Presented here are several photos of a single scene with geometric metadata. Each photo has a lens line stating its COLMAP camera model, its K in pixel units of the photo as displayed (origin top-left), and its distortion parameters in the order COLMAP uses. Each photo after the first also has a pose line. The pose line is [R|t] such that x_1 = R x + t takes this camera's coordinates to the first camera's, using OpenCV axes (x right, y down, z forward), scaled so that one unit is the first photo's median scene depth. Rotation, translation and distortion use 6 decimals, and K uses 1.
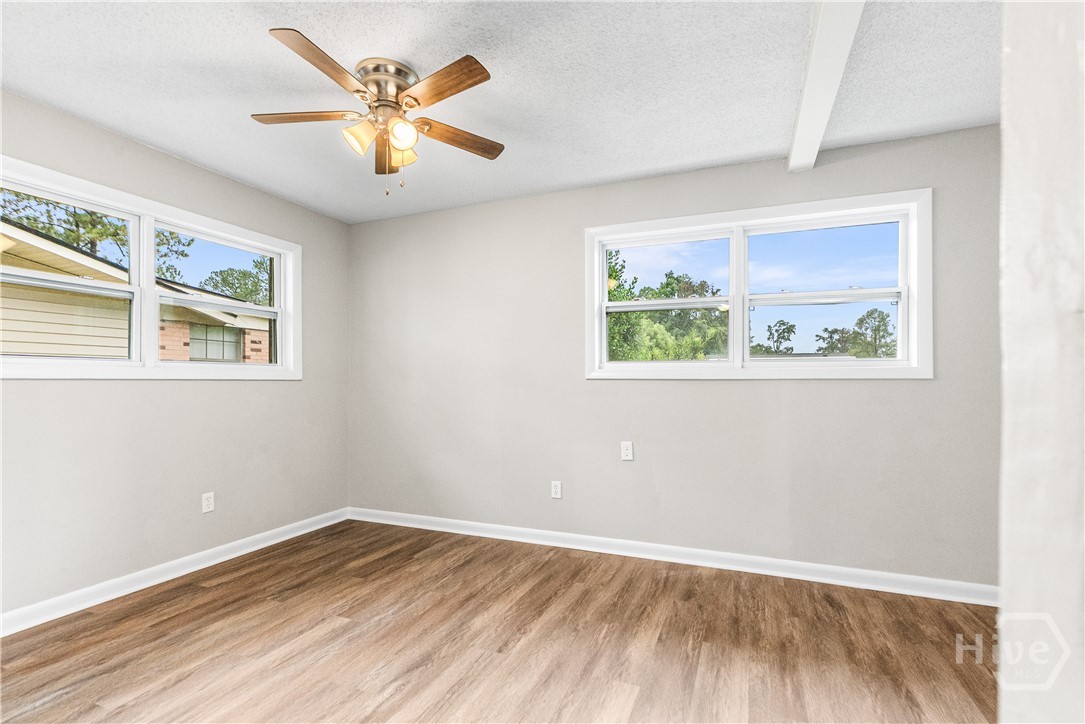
lens RADIAL K [[505.5, 0, 542.6], [0, 505.5, 381.8], [0, 0, 1]] dist [-0.000071, 0.000321]
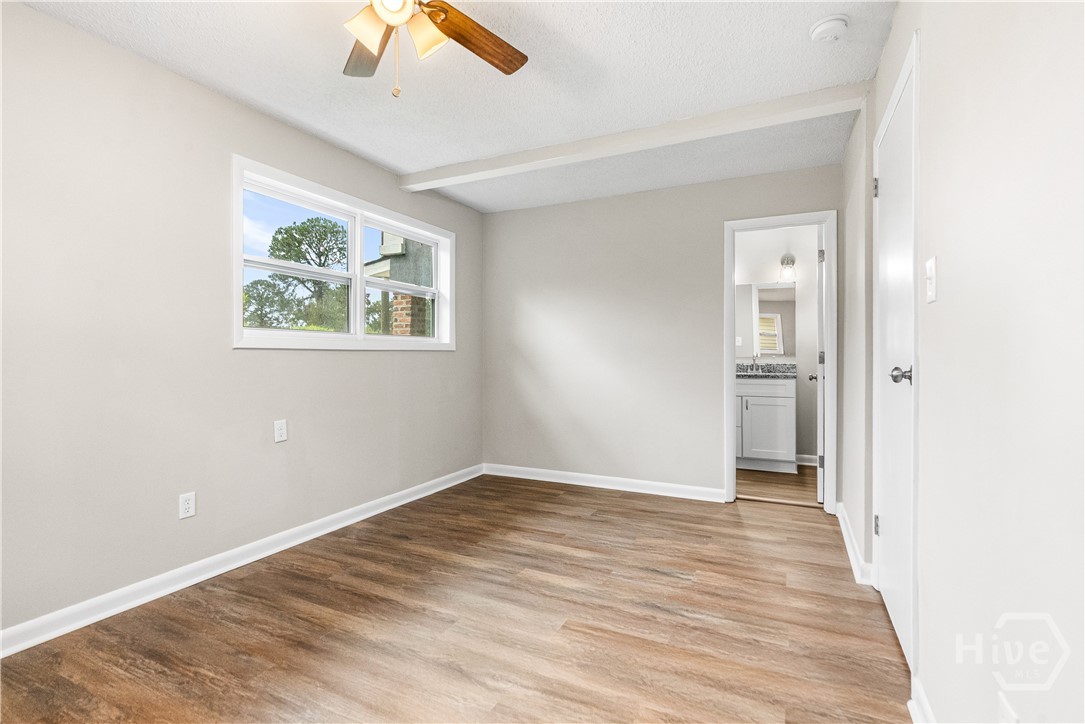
lens RADIAL K [[506.3, 0, 548.6], [0, 506.3, 357.0], [0, 0, 1]] dist [-0.000839, 0.000360]
pose [[0.068919, -0.007768, 0.997592, -0.818941], [0.005617, 0.999957, 0.007398, 0.004977], [-0.997606, 0.005094, 0.068959, 0.572333]]
